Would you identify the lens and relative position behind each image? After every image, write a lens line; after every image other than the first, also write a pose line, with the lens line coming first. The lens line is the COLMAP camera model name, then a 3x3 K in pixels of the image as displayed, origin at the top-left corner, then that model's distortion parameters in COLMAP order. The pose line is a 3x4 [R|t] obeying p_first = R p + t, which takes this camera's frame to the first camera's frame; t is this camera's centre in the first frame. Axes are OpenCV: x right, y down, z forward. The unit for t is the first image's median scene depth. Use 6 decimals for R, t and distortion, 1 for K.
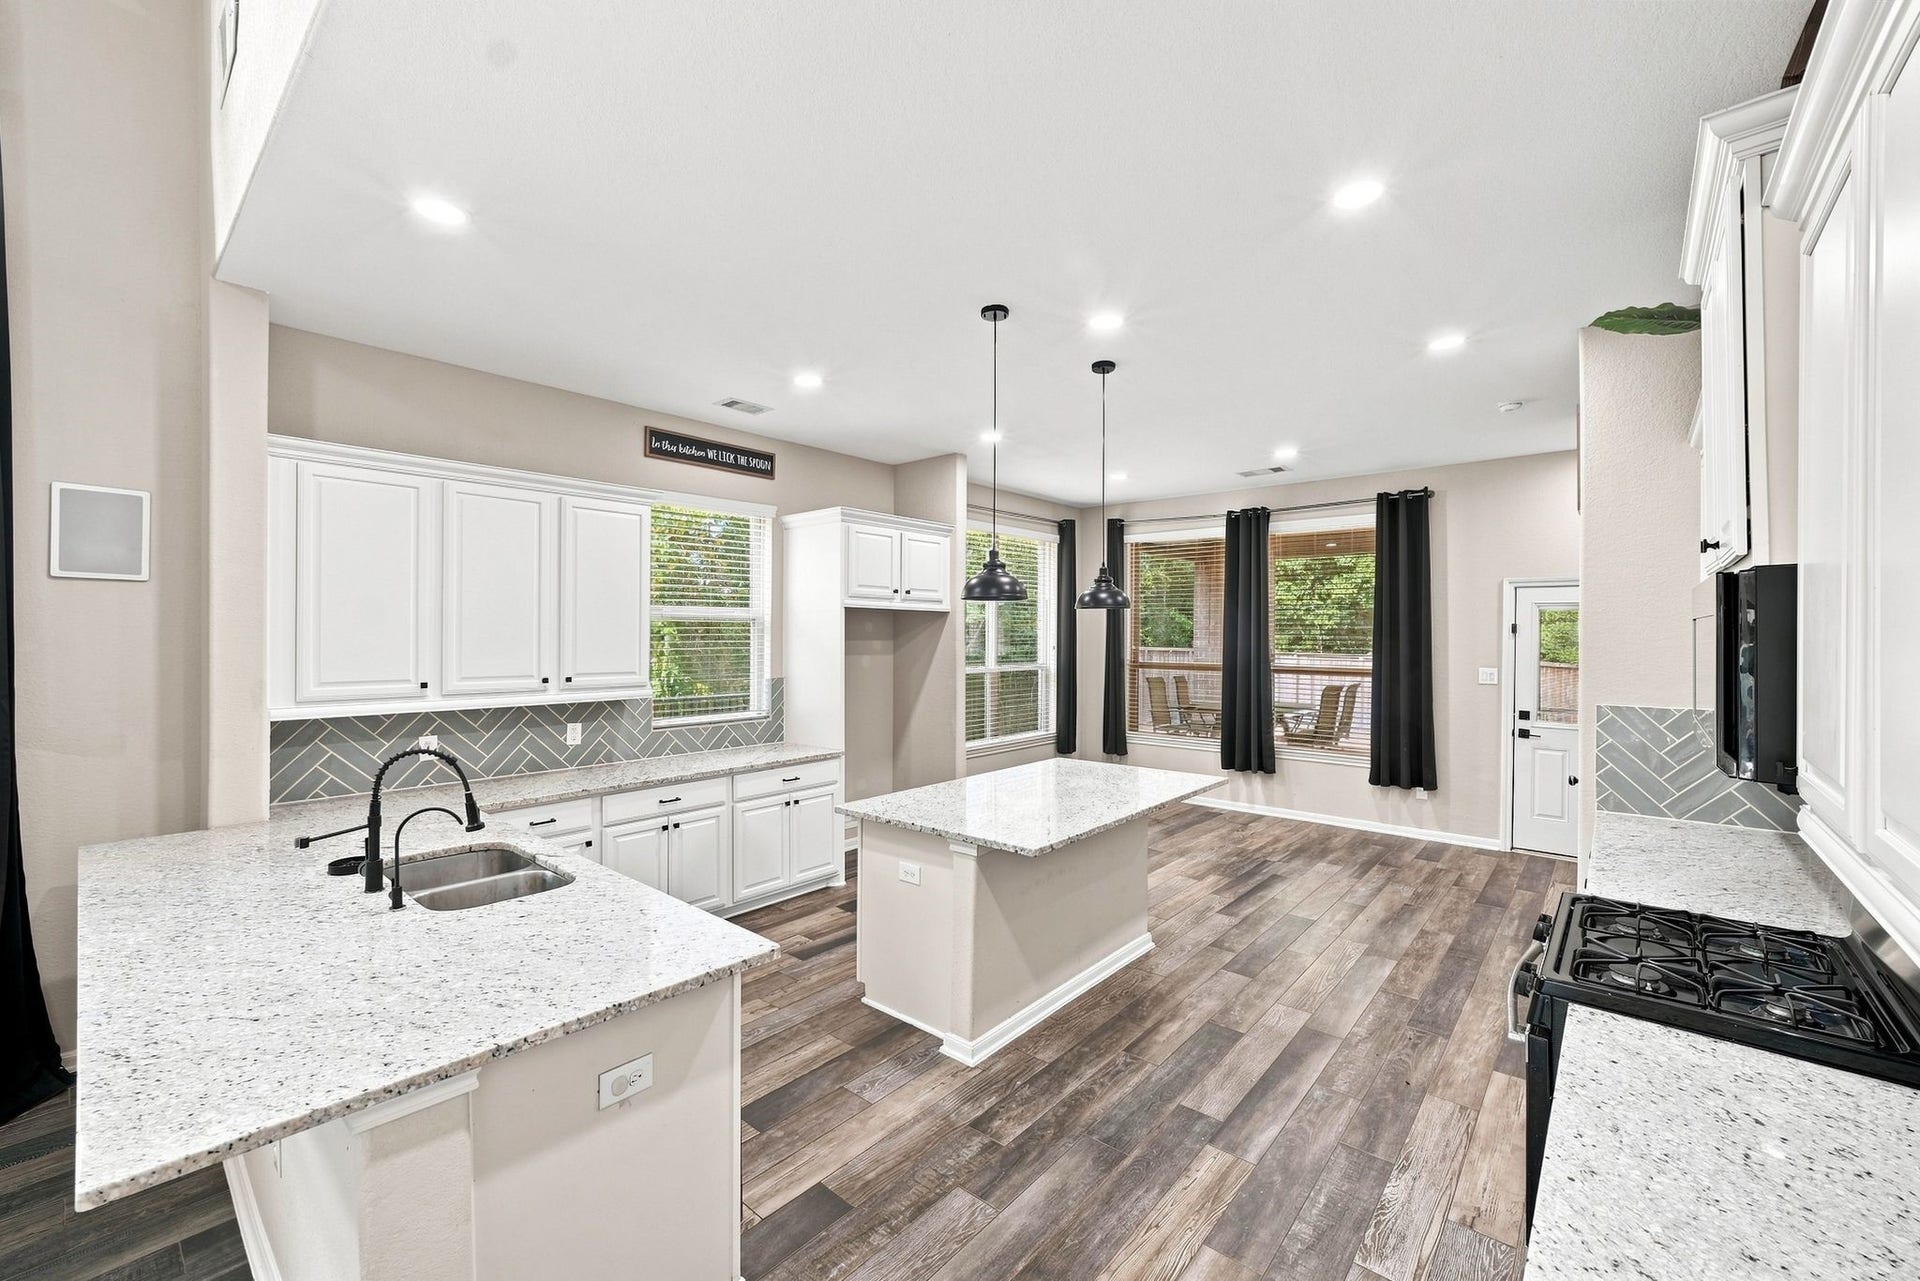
lens RADIAL K [[772.0, 0, 960.0], [0, 772.0, 640.5], [0, 0, 1]] dist [-0.001061, -0.000032]
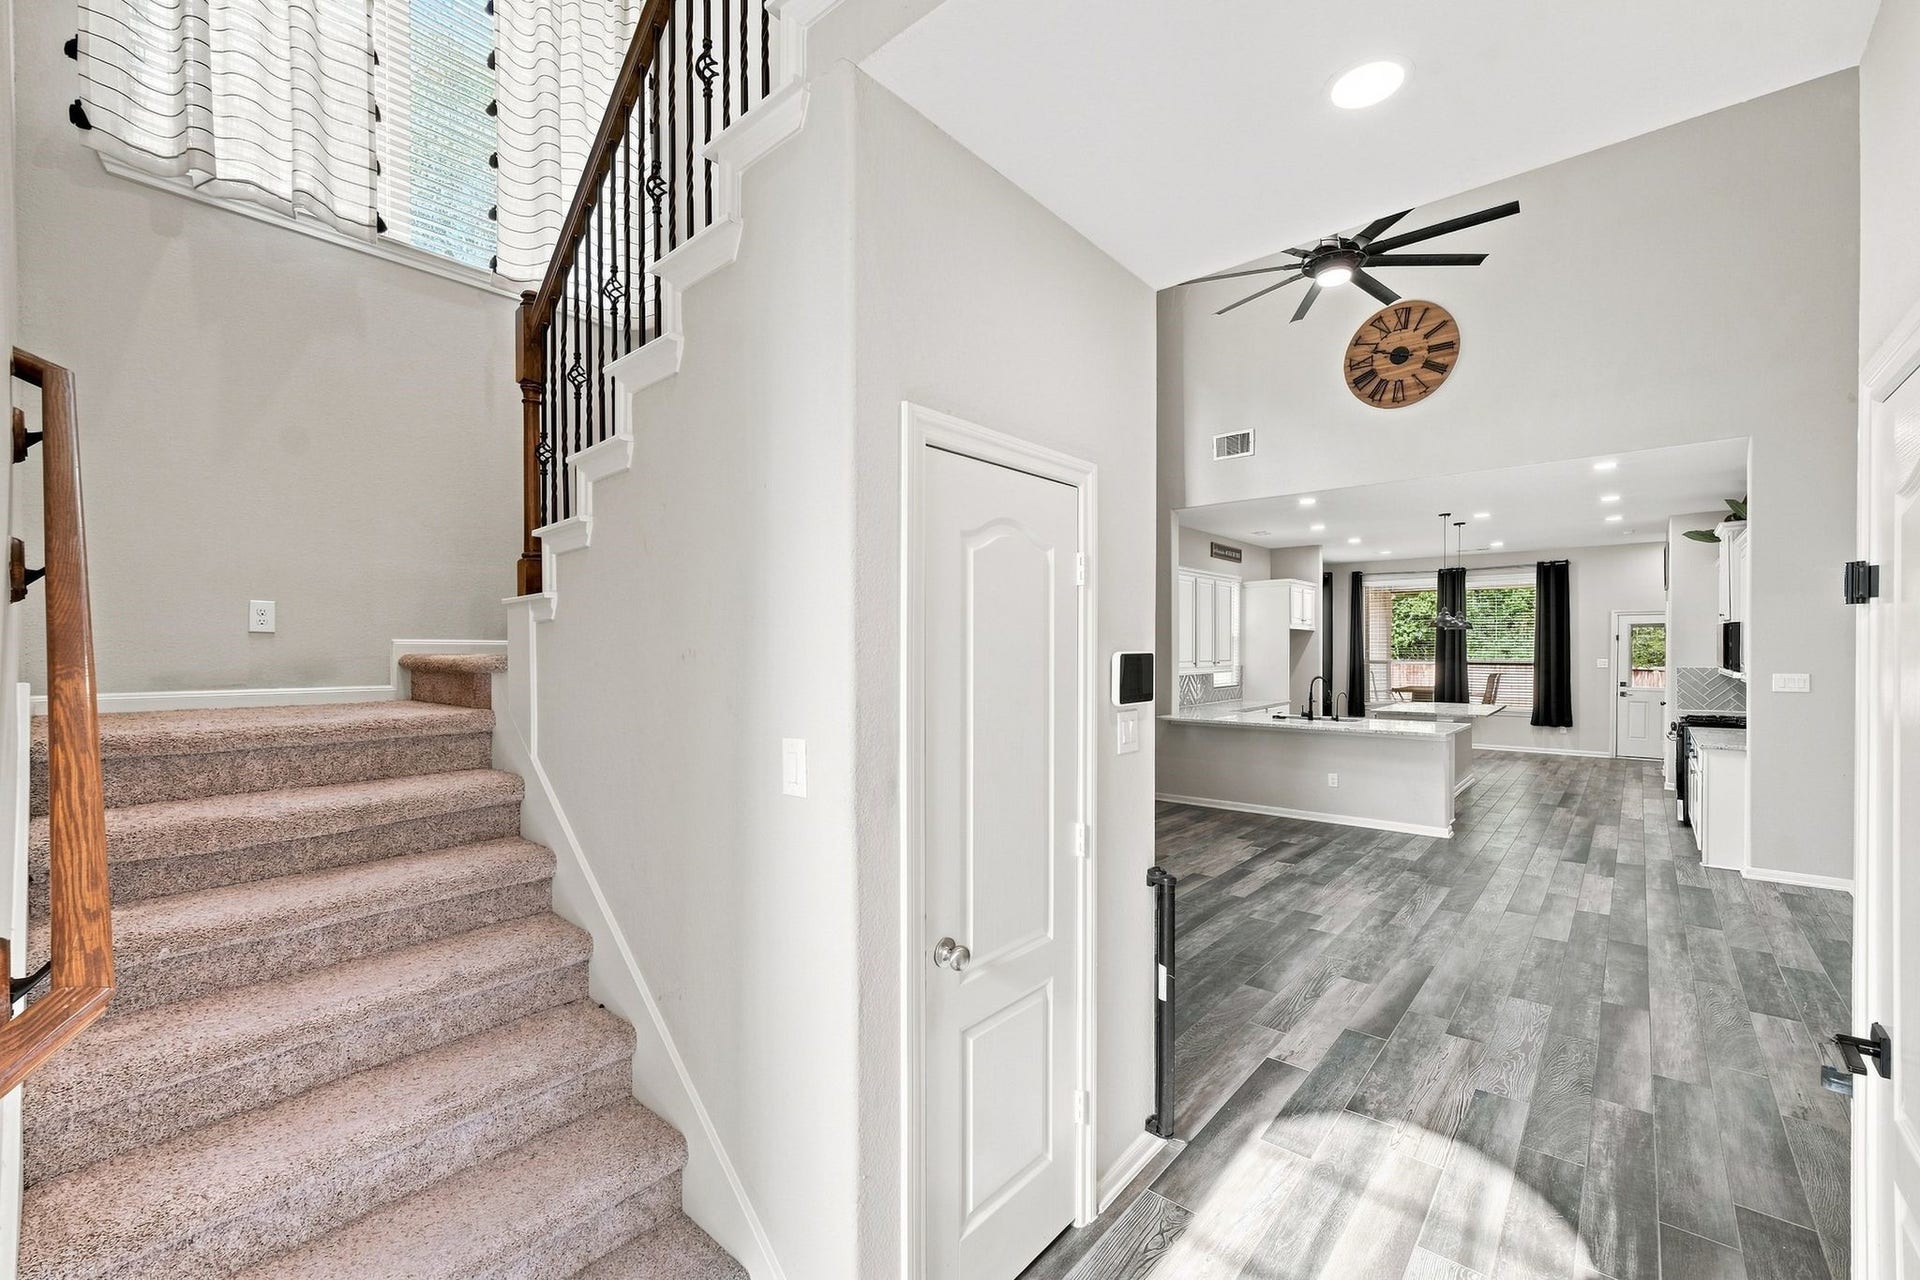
lens RADIAL K [[791.4, 0, 962.0], [0, 791.4, 654.4], [0, 0, 1]] dist [-0.011232, 0.005223]
pose [[0.999975, -0.006999, 0.001125, -1.012771], [0.006999, 0.999975, 0.000181, 0.016671], [-0.001126, -0.000173, 0.999999, -1.047898]]
